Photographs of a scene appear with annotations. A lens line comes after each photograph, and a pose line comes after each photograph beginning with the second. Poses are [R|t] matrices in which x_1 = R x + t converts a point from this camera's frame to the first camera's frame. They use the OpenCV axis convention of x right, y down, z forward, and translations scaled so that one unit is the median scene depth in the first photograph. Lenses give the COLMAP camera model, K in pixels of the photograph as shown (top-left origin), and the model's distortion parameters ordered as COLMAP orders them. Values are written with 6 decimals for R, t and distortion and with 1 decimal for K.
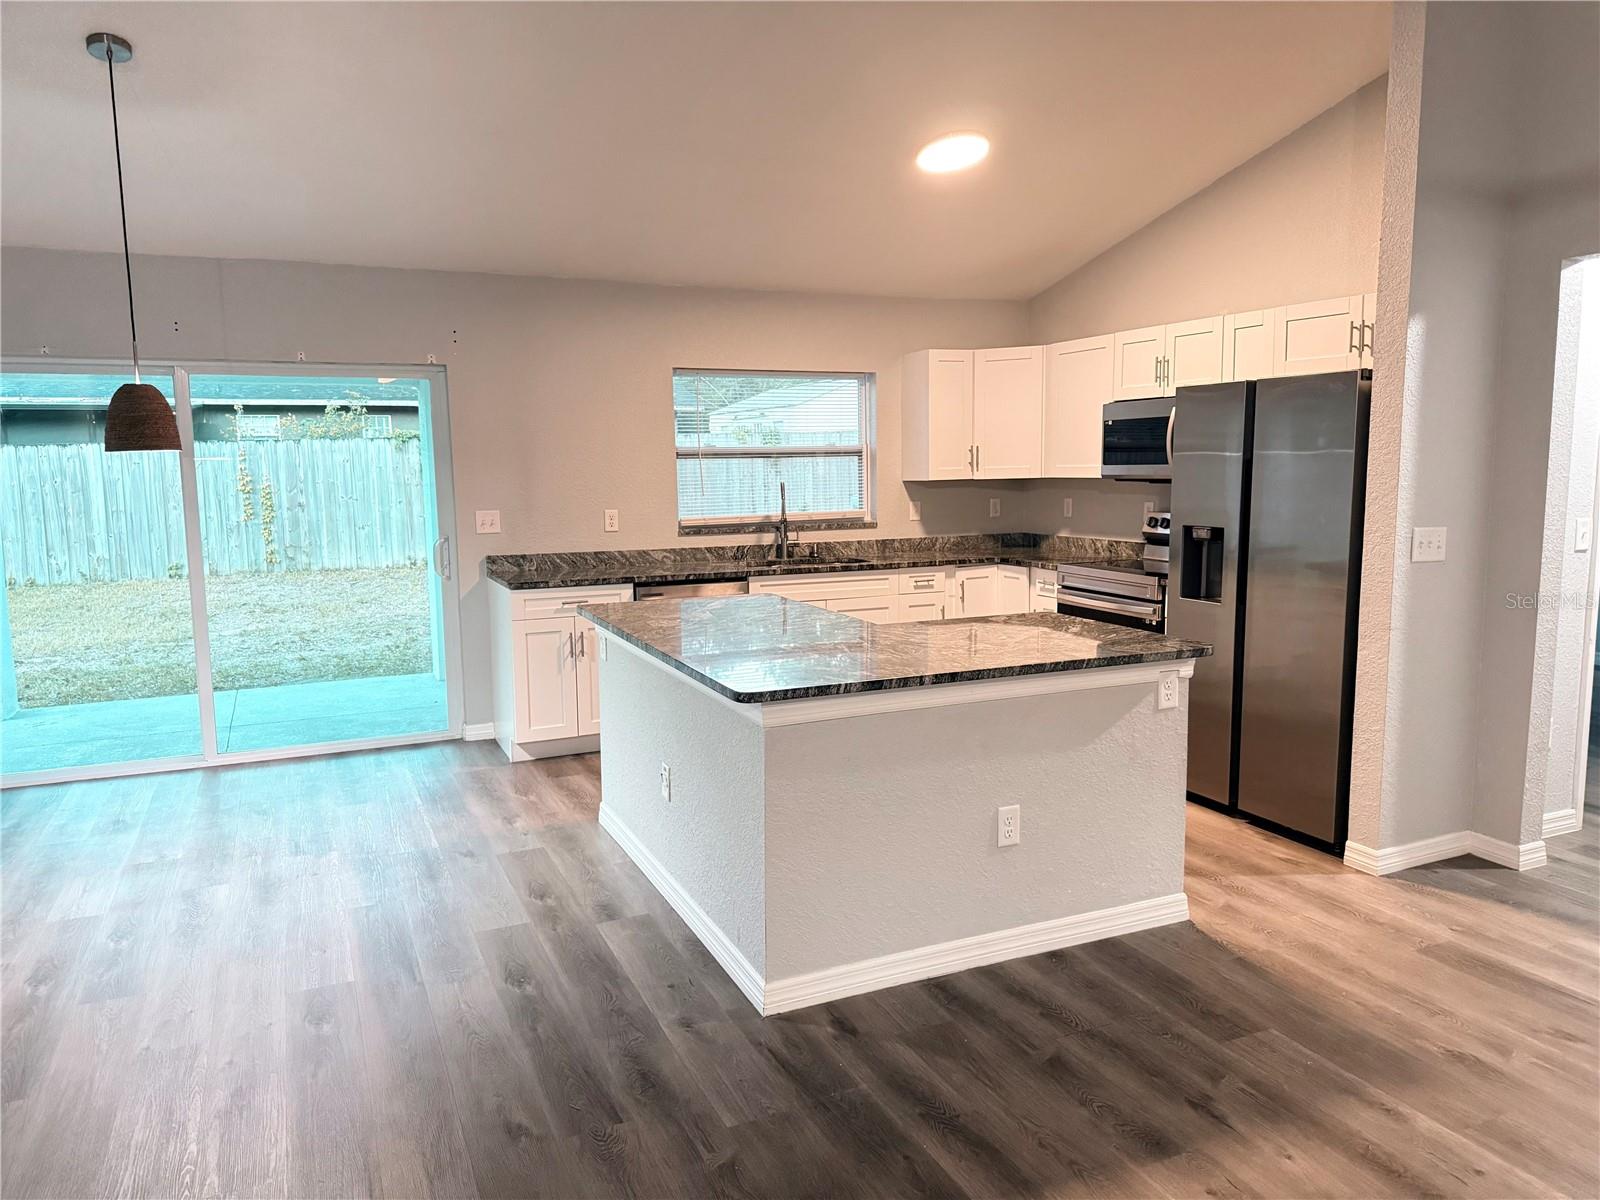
lens RADIAL K [[1140.5, 0, 784.5], [0, 1140.5, 601.0], [0, 0, 1]] dist [0.050382, -0.039899]
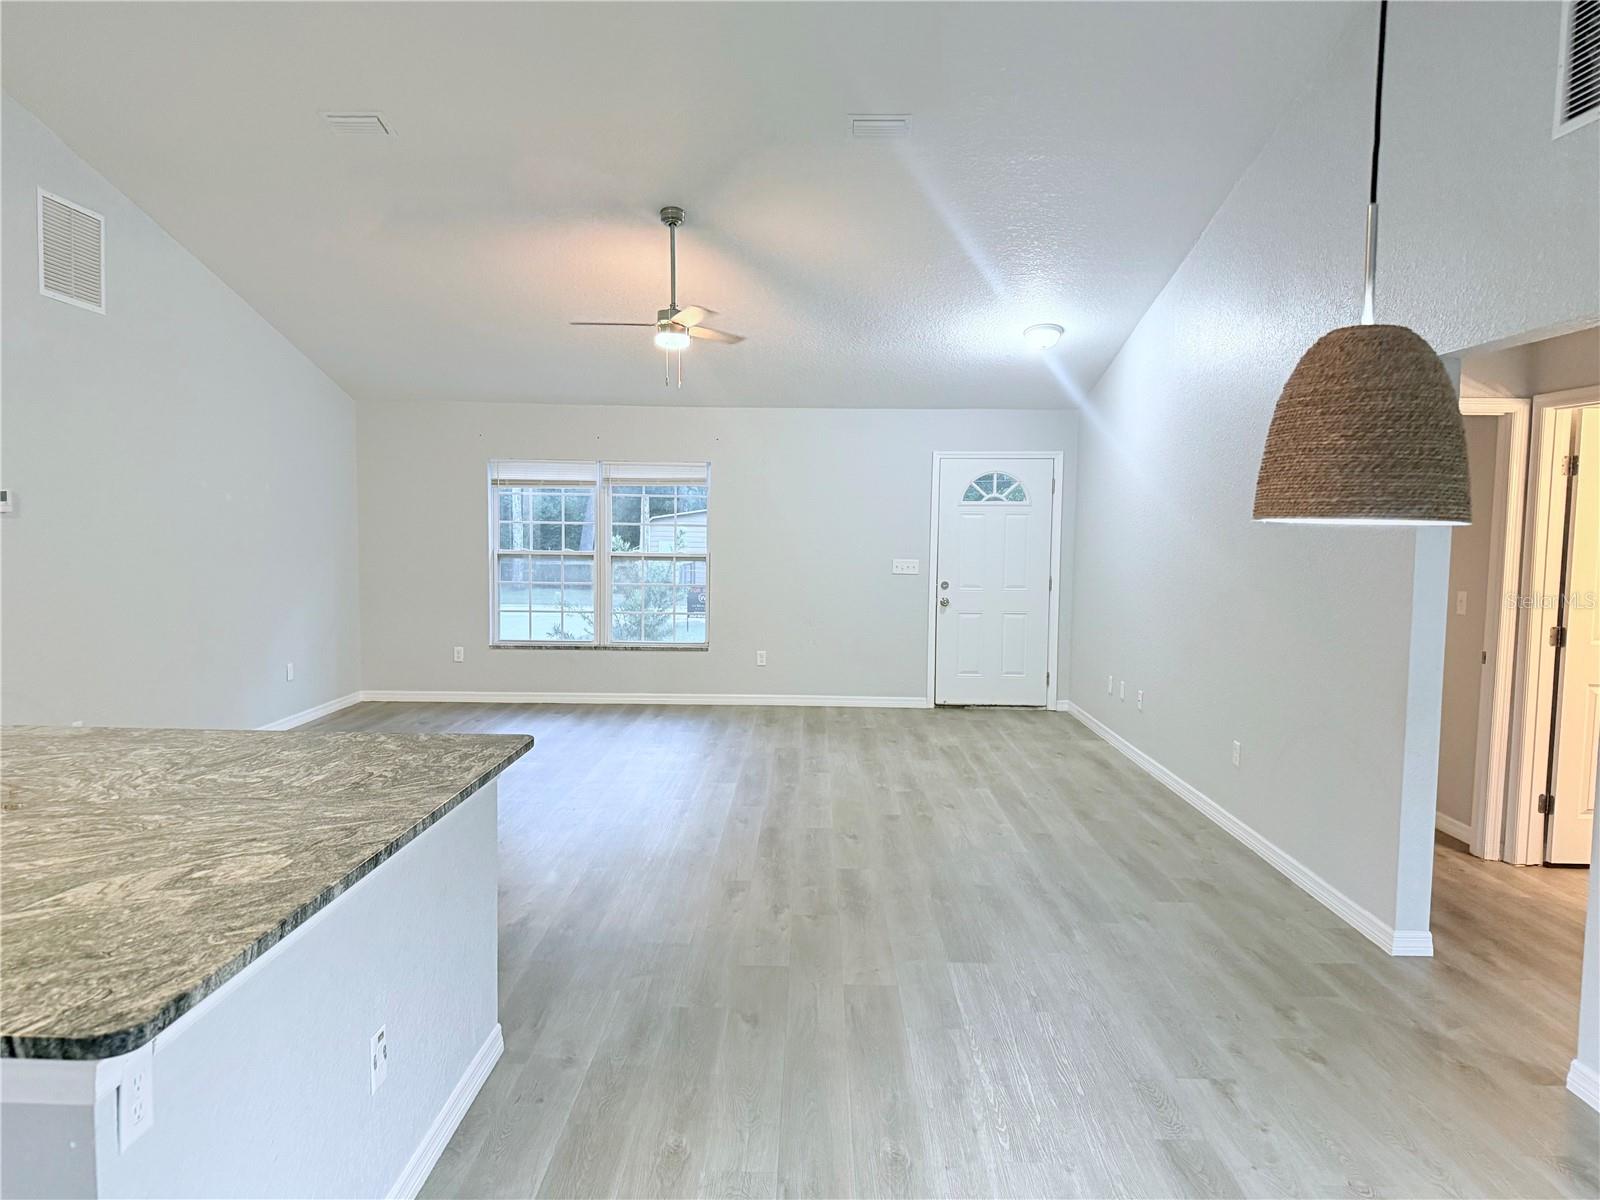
lens RADIAL K [[1140.5, 0, 799.8], [0, 1140.5, 607.5], [0, 0, 1]] dist [0.050382, -0.039899]
pose [[-0.912784, -0.024725, 0.407694, -0.353106], [0.058459, 0.979981, 0.190314, -0.117067], [-0.404237, 0.197549, -0.893066, 0.893185]]
